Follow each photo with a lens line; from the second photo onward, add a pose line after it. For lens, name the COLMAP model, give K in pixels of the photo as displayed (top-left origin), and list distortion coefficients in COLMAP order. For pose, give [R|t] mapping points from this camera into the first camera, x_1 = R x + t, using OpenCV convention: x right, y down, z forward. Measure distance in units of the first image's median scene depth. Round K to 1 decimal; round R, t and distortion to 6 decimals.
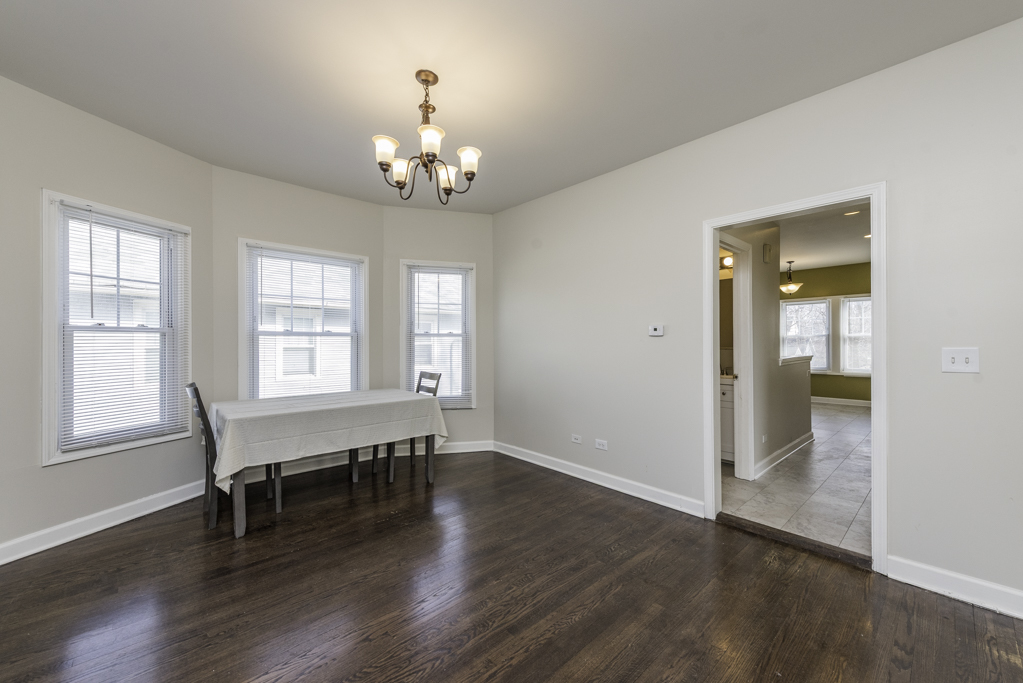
lens RADIAL K [[401.9, 0, 524.1], [0, 401.9, 342.8], [0, 0, 1]] dist [0.002565, 0.000018]
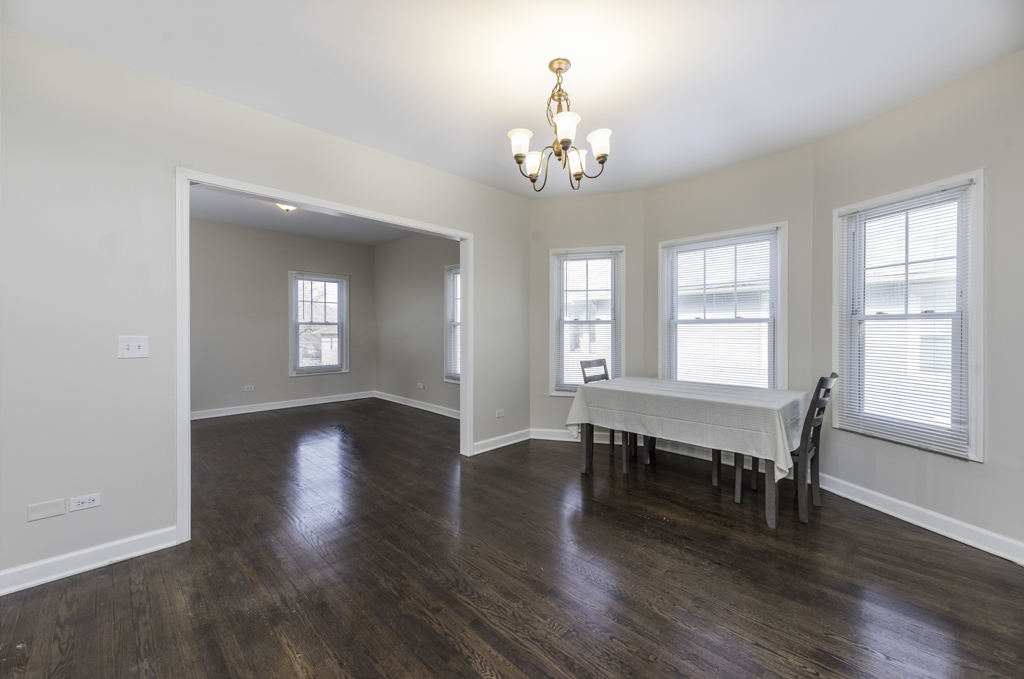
lens RADIAL K [[408.6, 0, 512.7], [0, 408.6, 332.7], [0, 0, 1]] dist [0.020993, -0.000015]
pose [[0.024603, 0.005768, -0.999681, 0.661646], [0.000083, 0.999983, 0.005772, 0.000714], [0.999697, -0.000225, 0.024602, 0.722670]]
